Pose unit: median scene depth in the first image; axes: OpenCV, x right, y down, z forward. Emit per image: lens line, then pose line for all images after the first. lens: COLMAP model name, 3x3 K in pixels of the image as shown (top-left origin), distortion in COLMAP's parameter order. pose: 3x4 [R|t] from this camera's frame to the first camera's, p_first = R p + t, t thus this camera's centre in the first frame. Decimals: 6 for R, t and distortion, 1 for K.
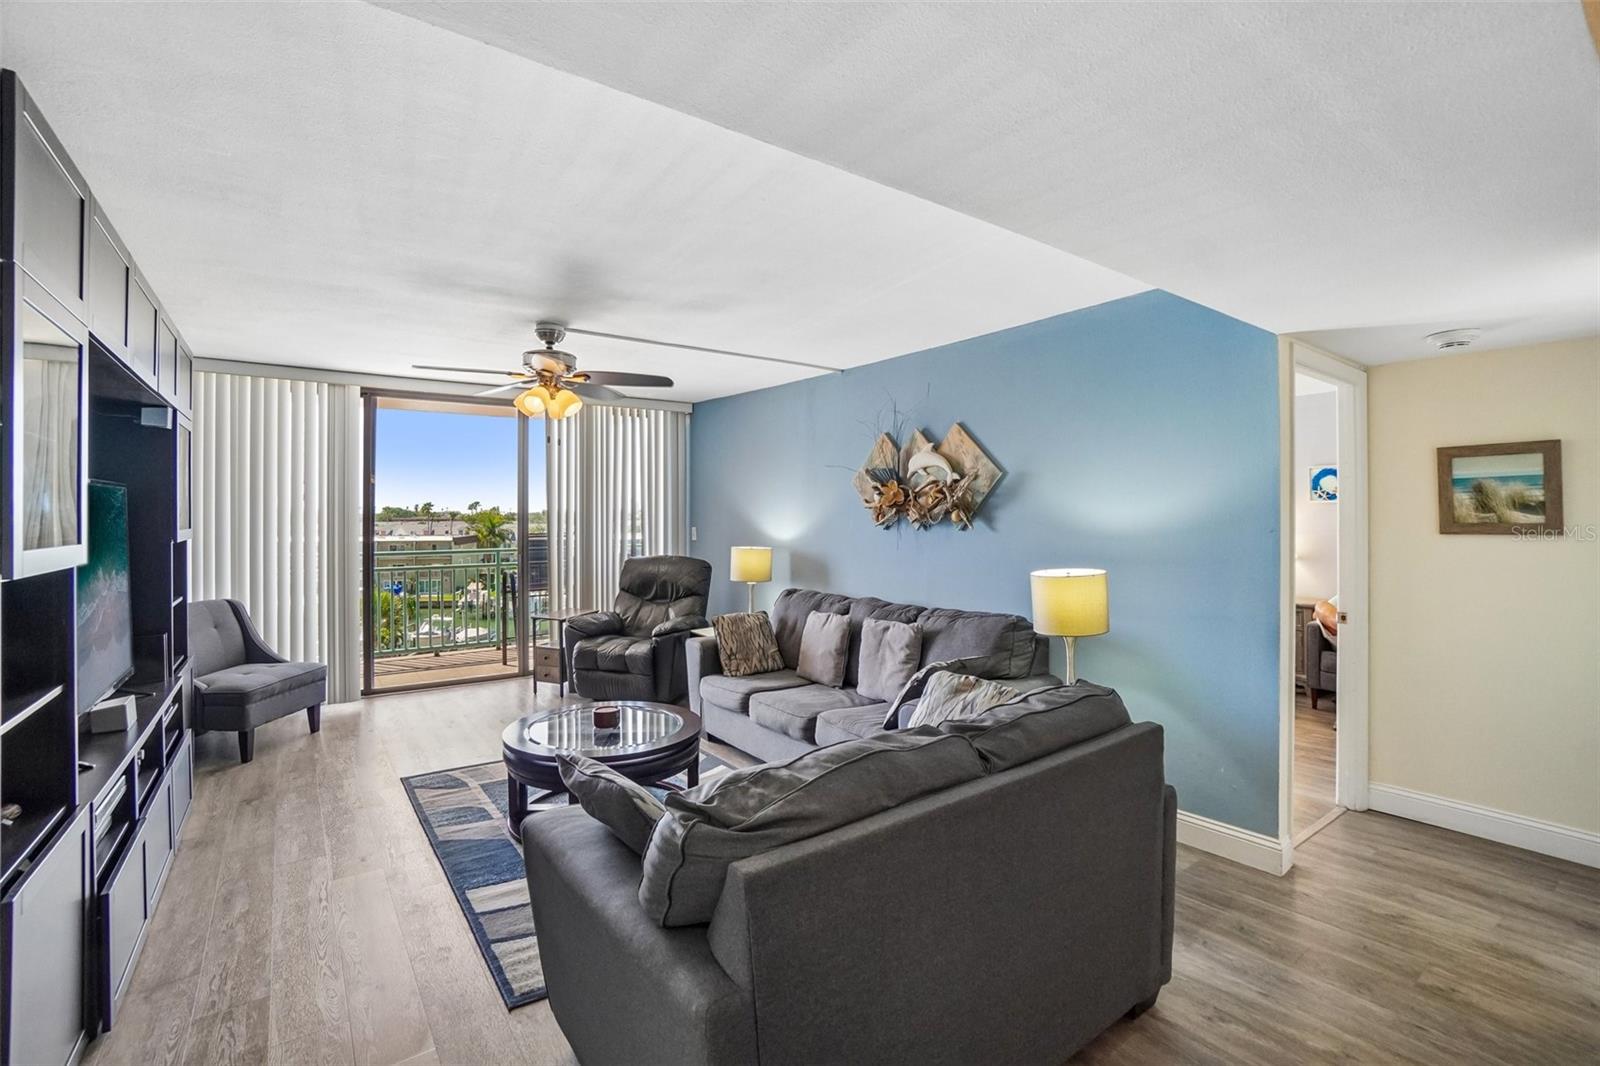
lens RADIAL K [[723.8, 0, 790.7], [0, 723.8, 503.9], [0, 0, 1]] dist [-0.064409, 0.023812]
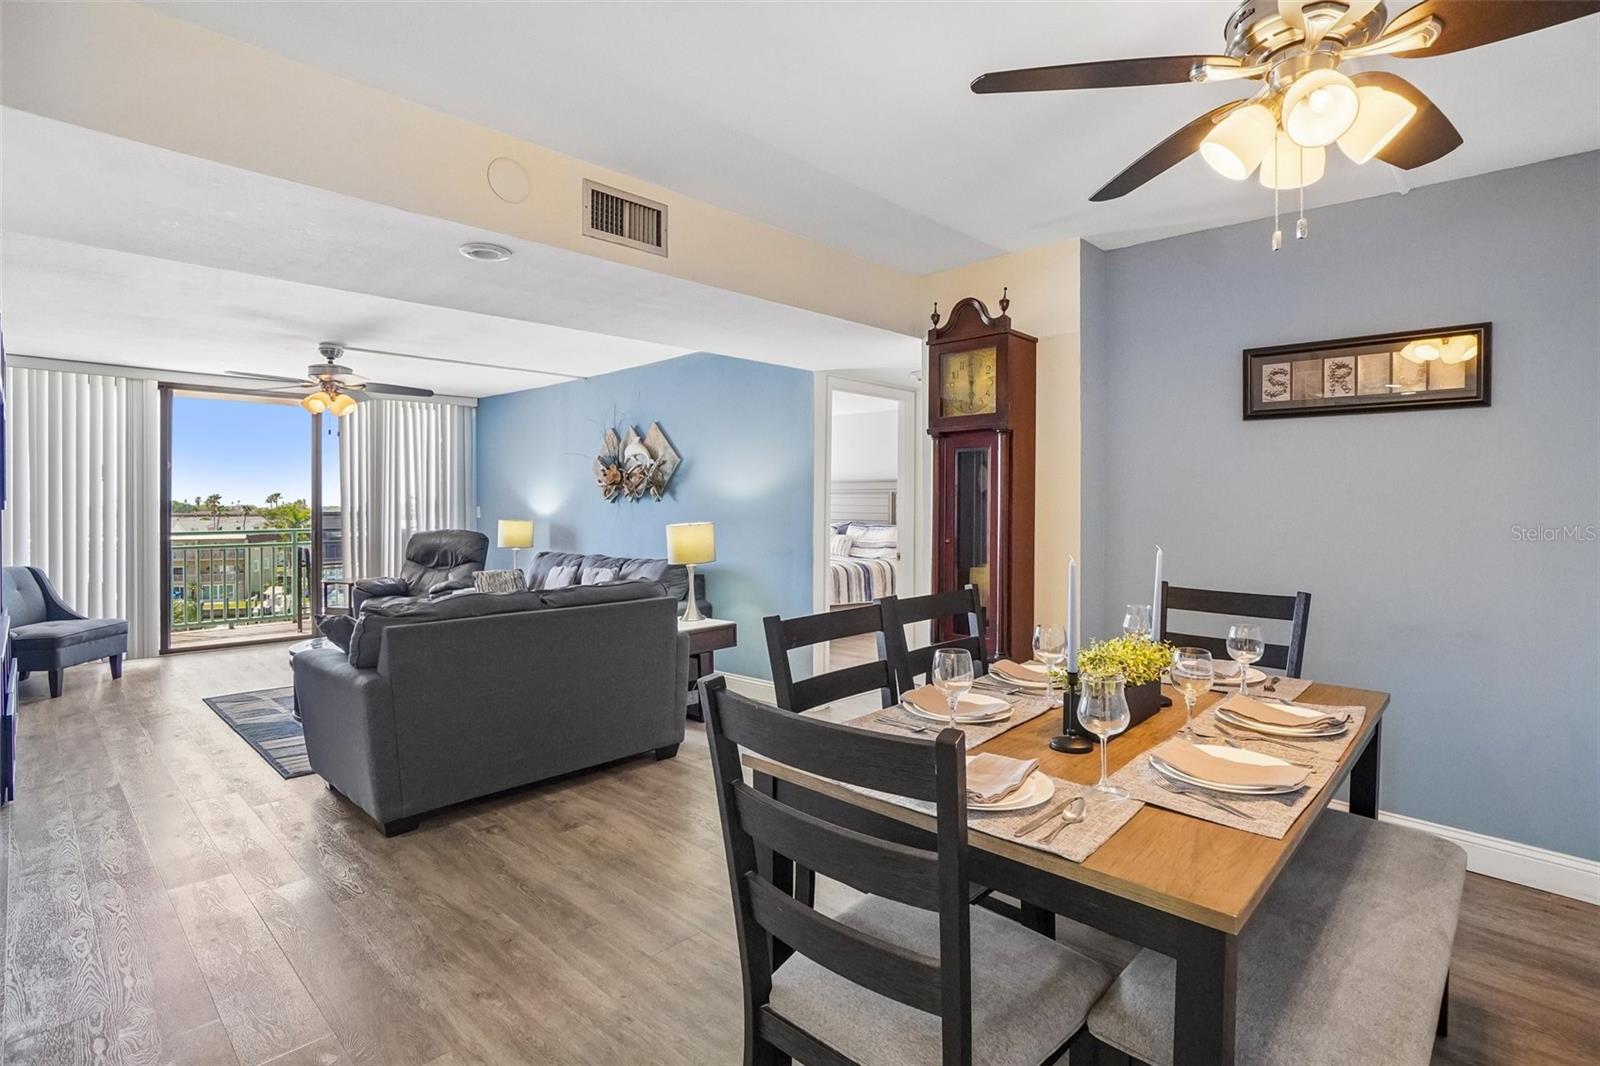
lens RADIAL K [[779.2, 0, 796.2], [0, 779.2, 495.9], [0, 0, 1]] dist [-0.058855, 0.026791]
pose [[0.983138, -0.002820, 0.182846, 0.231531], [0.002696, 0.999996, 0.000926, 0.026195], [-0.182848, -0.000417, 0.983141, -0.499145]]
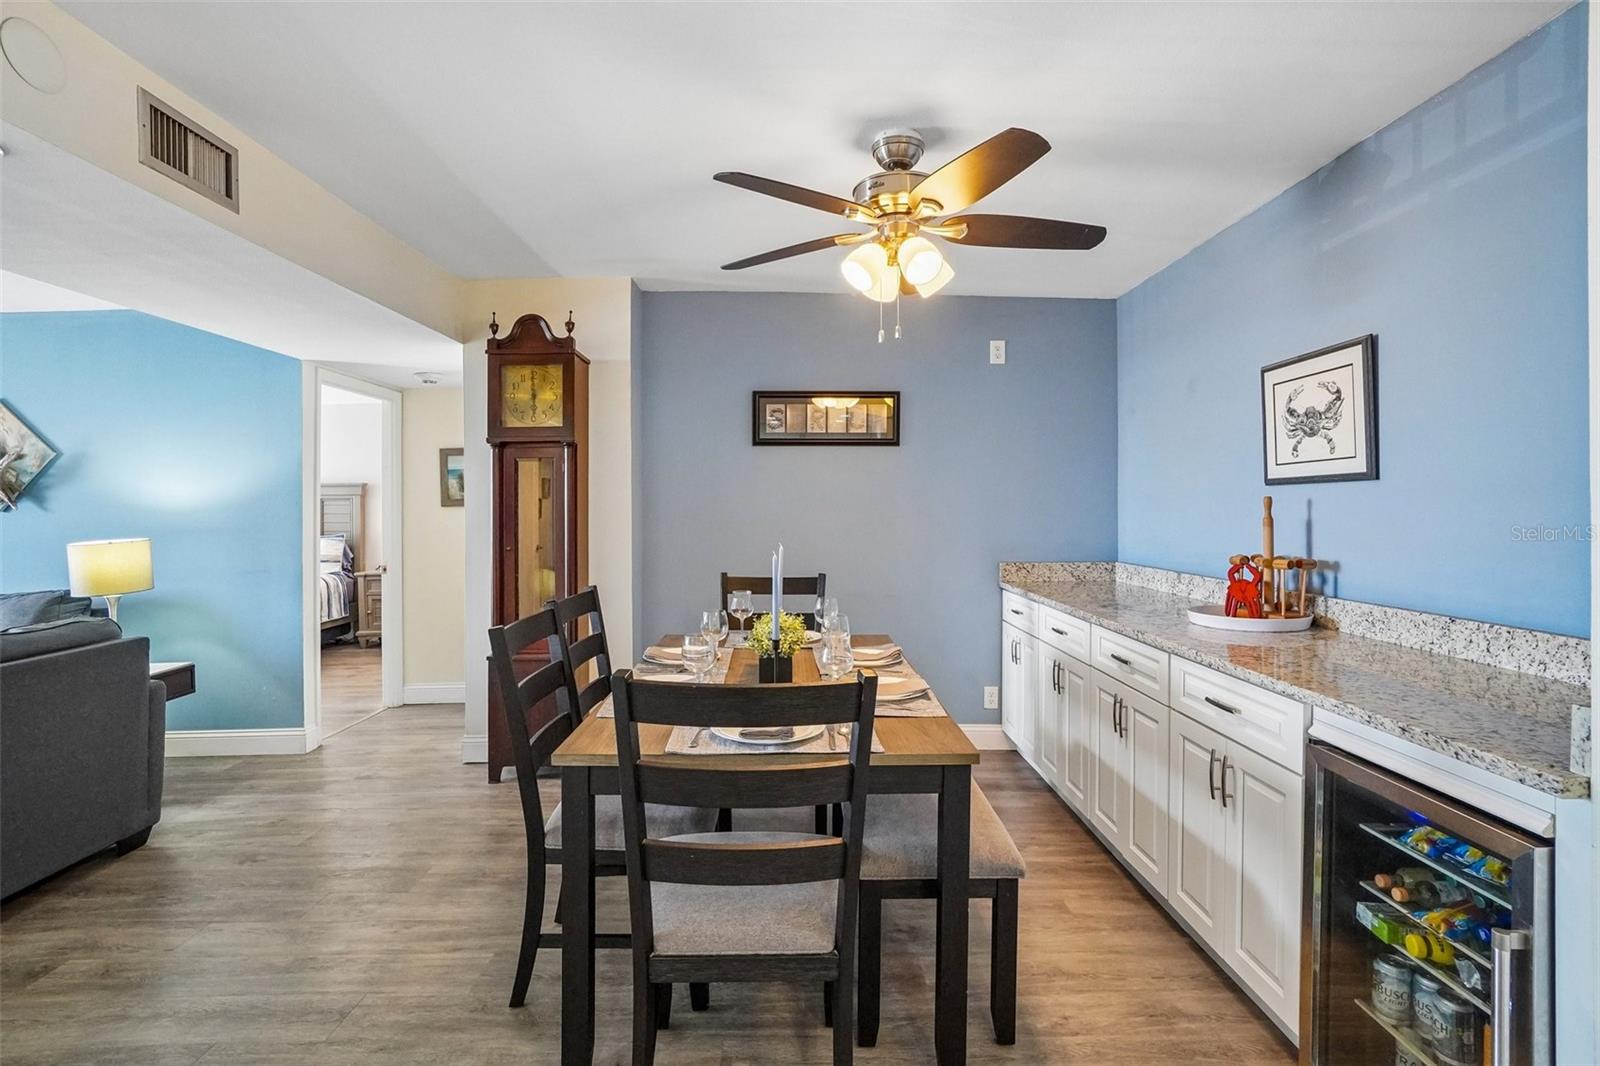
lens RADIAL K [[769.2, 0, 813.9], [0, 769.2, 516.9], [0, 0, 1]] dist [-0.057632, 0.025425]
pose [[0.563933, -0.020303, 0.825571, 0.029319], [0.000423, 0.999705, 0.024297, 0.020198], [-0.825820, -0.013353, 0.563775, -0.451464]]
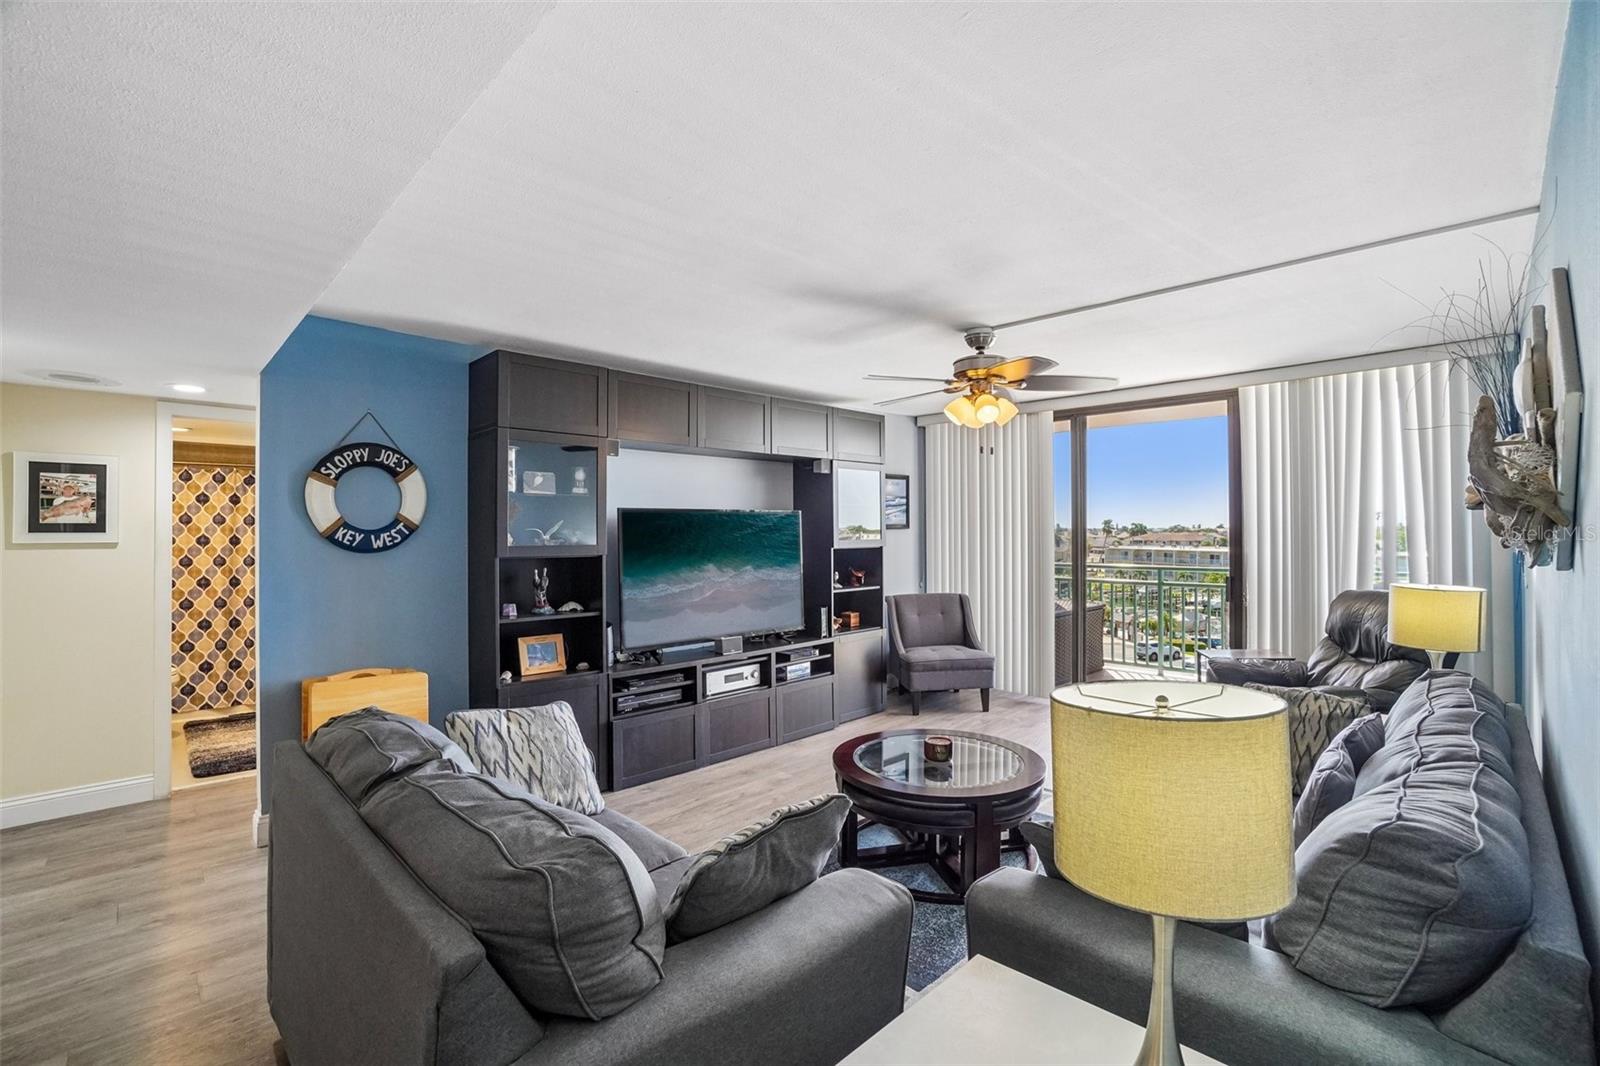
lens RADIAL K [[707.2, 0, 804.3], [0, 707.2, 520.5], [0, 0, 1]] dist [-0.069056, 0.023417]
pose [[0.155796, -0.013178, -0.987701, 0.515262], [0.017611, 0.999789, -0.010562, 0.008445], [0.987632, -0.015749, 0.155995, 0.590738]]
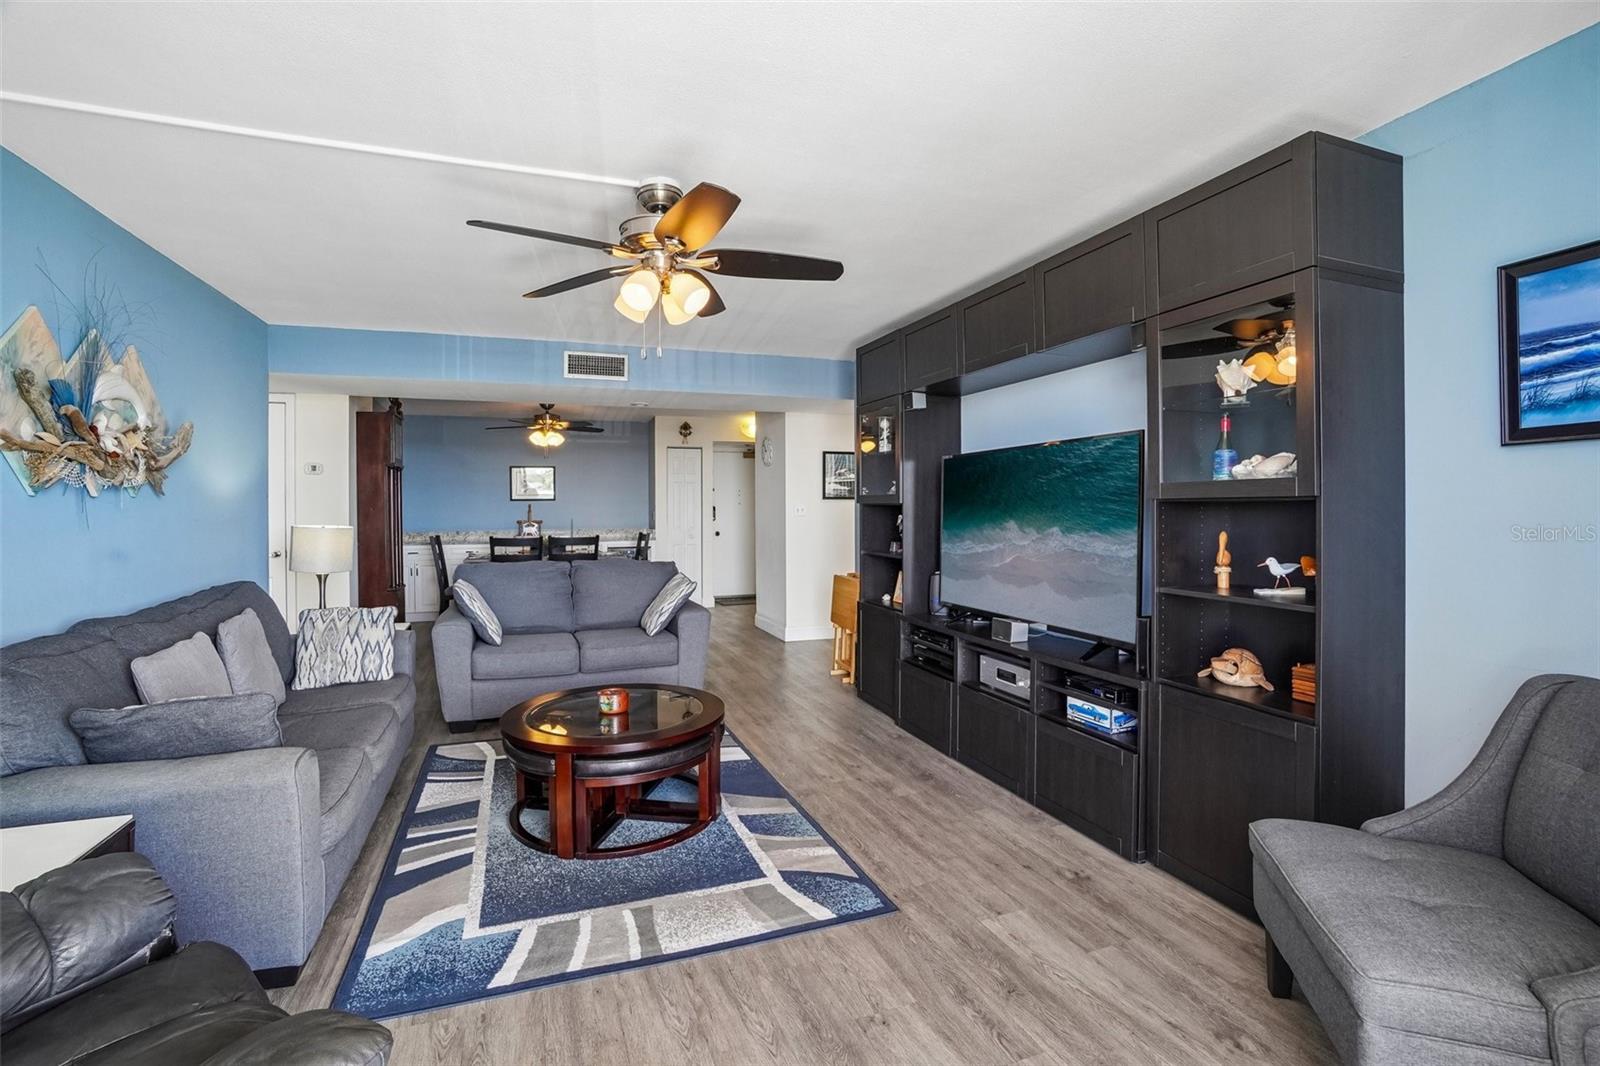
lens RADIAL K [[712.4, 0, 803.8], [0, 712.4, 536.1], [0, 0, 1]] dist [-0.058681, 0.023698]
pose [[-0.969139, -0.009306, 0.246340, -0.588852], [-0.003849, 0.999737, 0.022626, 0.063862], [-0.246485, 0.020980, -0.968919, 1.506686]]
